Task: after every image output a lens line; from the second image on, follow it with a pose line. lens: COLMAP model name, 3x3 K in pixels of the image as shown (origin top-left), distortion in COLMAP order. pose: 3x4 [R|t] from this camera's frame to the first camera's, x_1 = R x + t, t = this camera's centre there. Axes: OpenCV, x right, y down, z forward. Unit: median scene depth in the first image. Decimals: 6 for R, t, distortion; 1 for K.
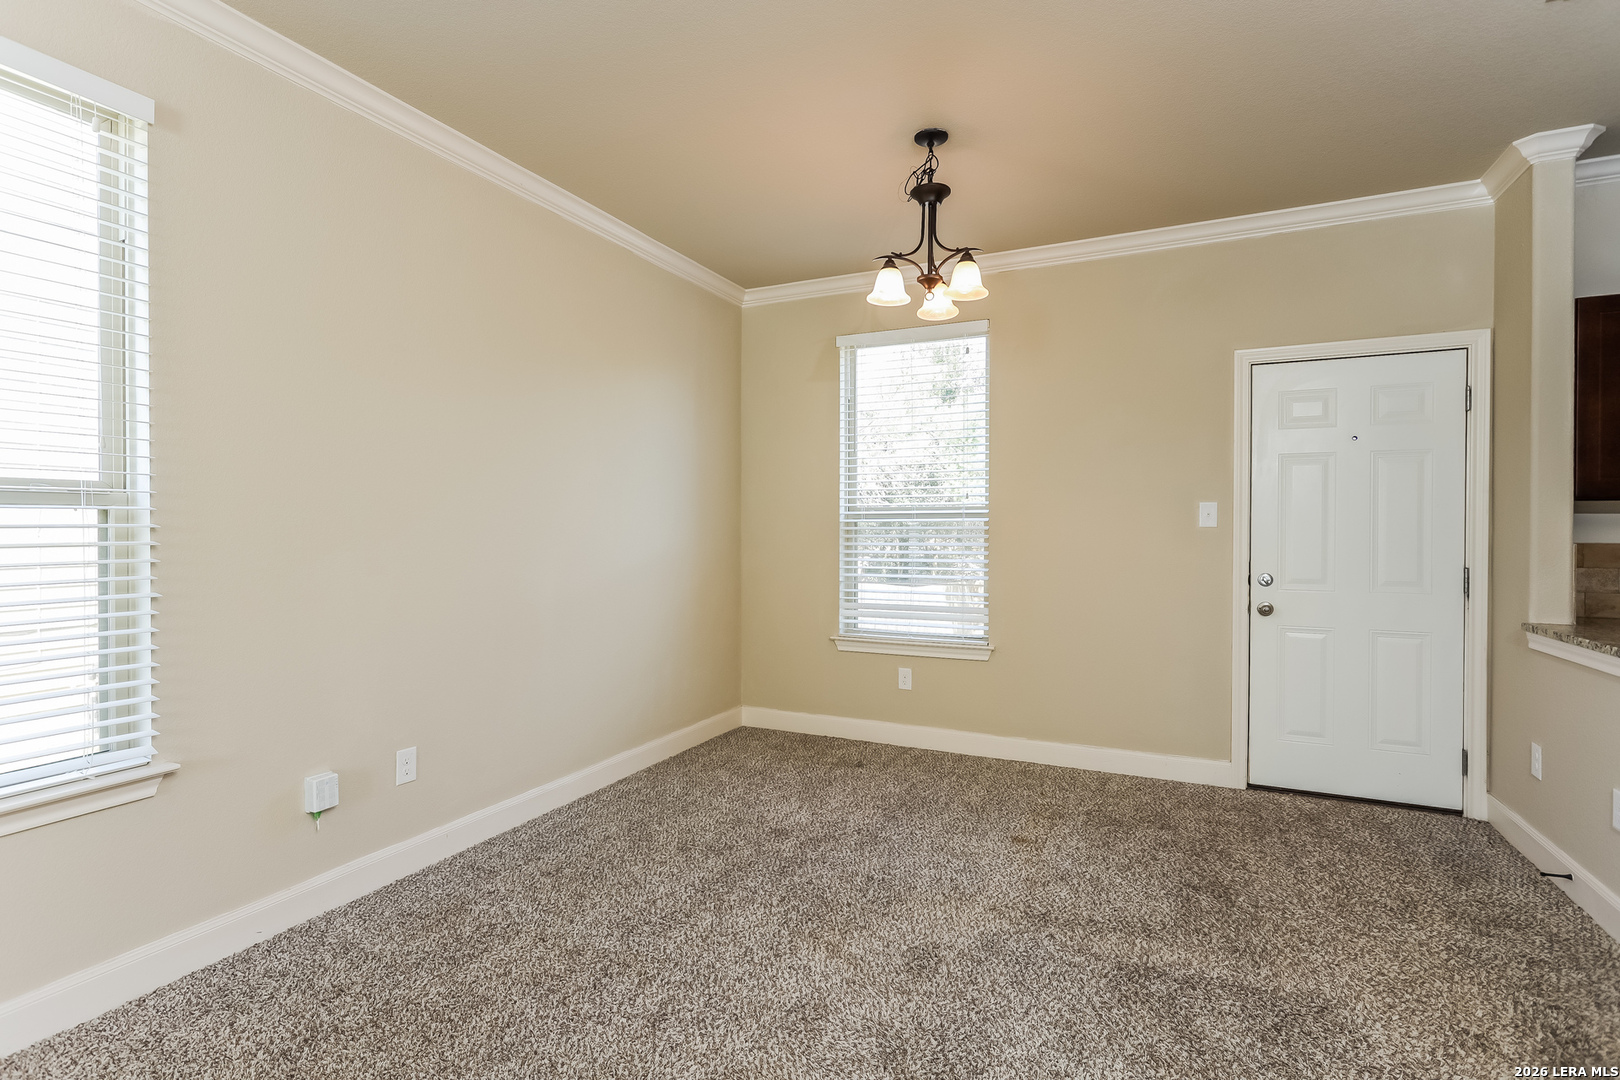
lens RADIAL K [[766.1, 0, 797.4], [0, 766.1, 543.3], [0, 0, 1]] dist [-0.003813, 0.001910]
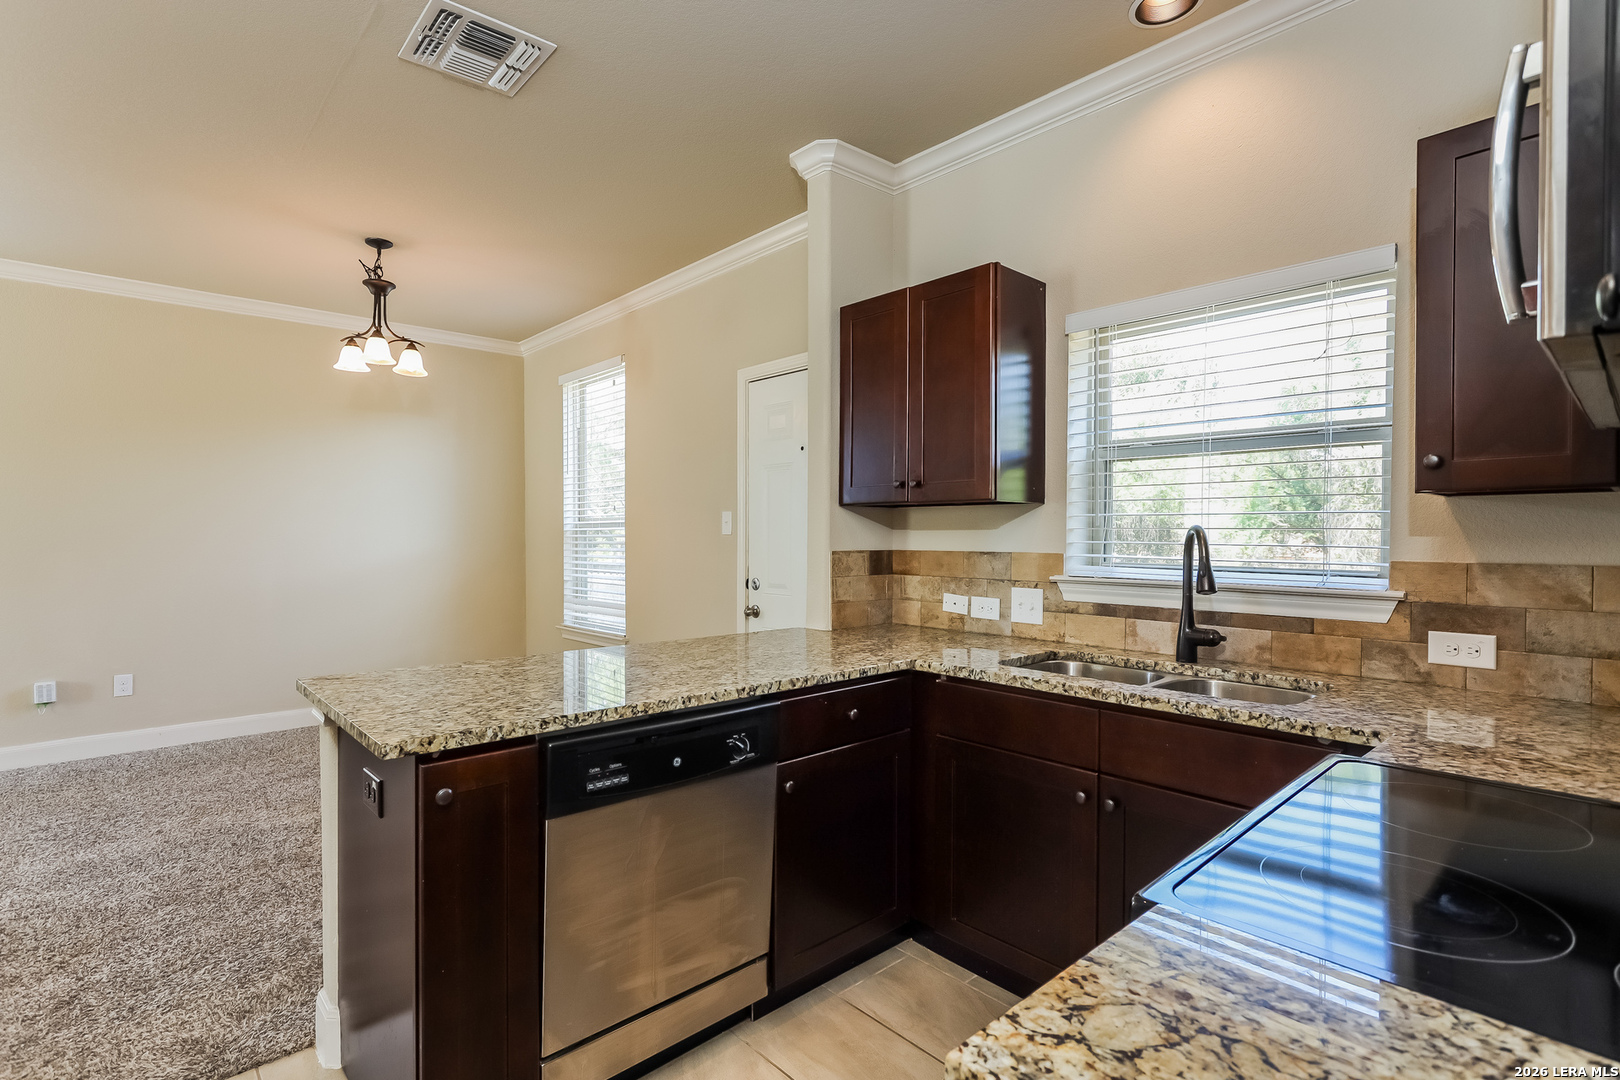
lens RADIAL K [[766.1, 0, 793.7], [0, 766.1, 541.6], [0, 0, 1]] dist [-0.003813, 0.001910]
pose [[0.926169, 0.000811, -0.377108, 1.228300], [-0.004728, 0.999944, -0.009462, -0.001198], [0.377079, 0.010547, 0.926121, 0.037838]]
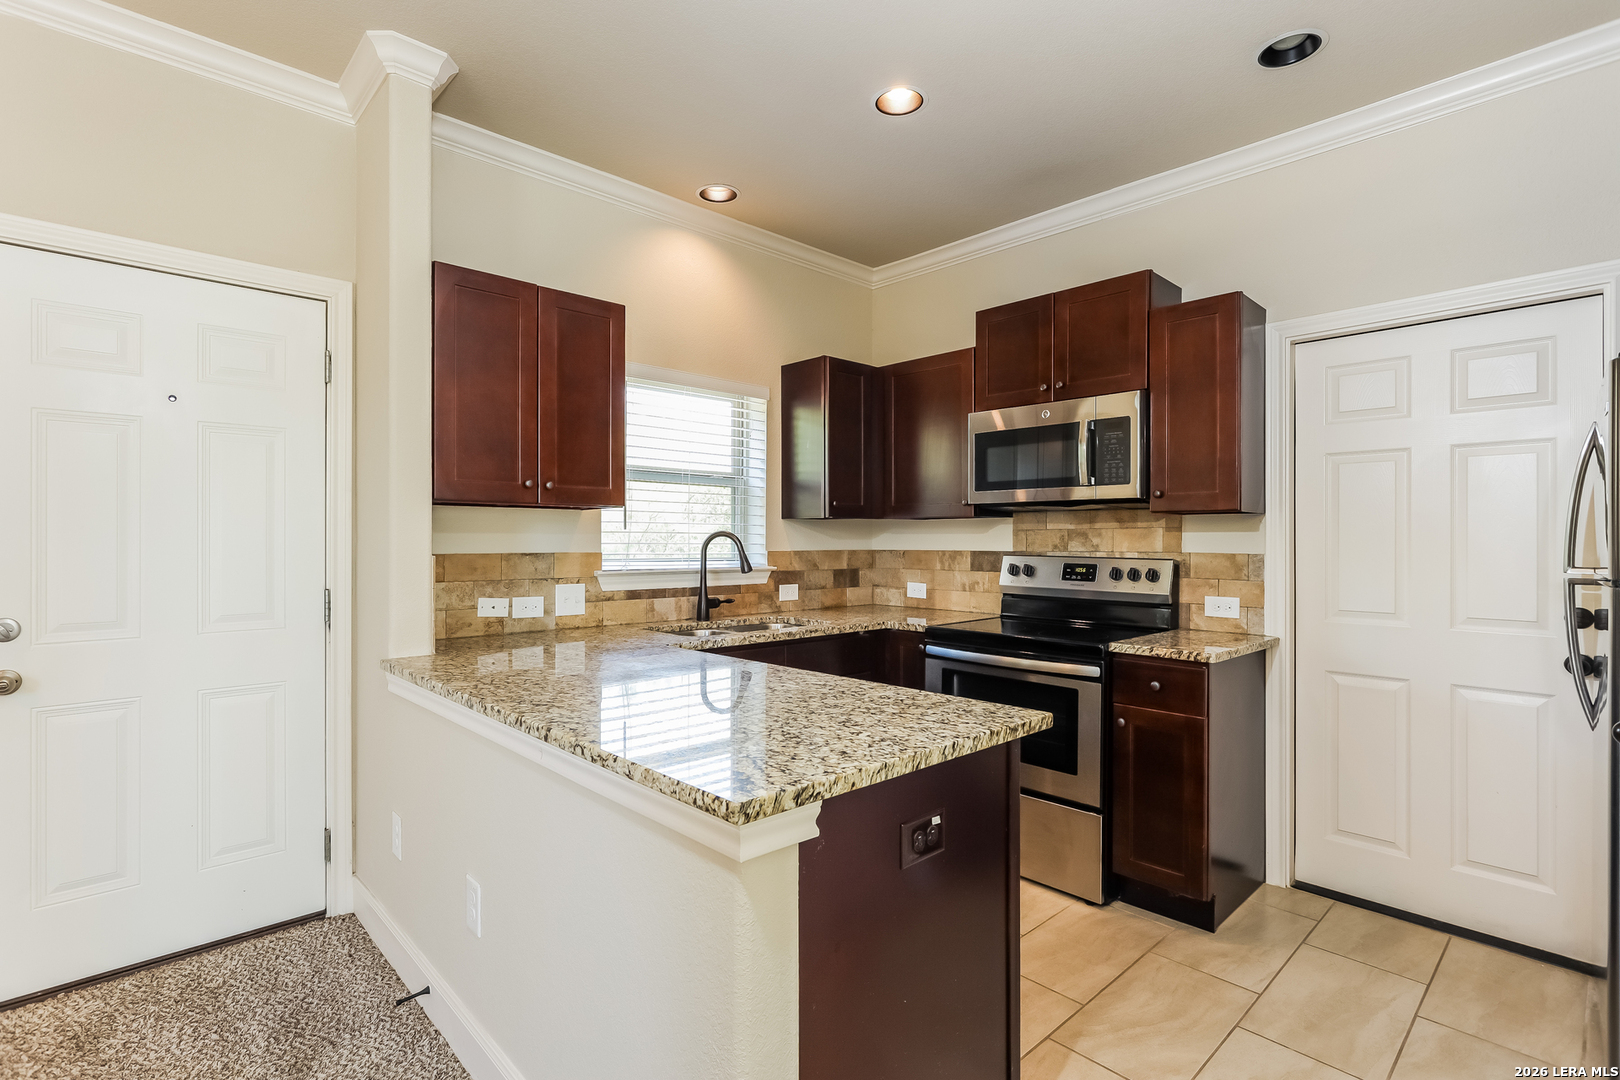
lens RADIAL K [[766.1, 0, 793.5], [0, 766.1, 536.7], [0, 0, 1]] dist [-0.003813, 0.001910]
pose [[0.360808, -0.000002, 0.932640, 0.356612], [0.013742, 0.999891, -0.005315, -0.009260], [-0.932539, 0.014734, 0.360769, 0.312484]]
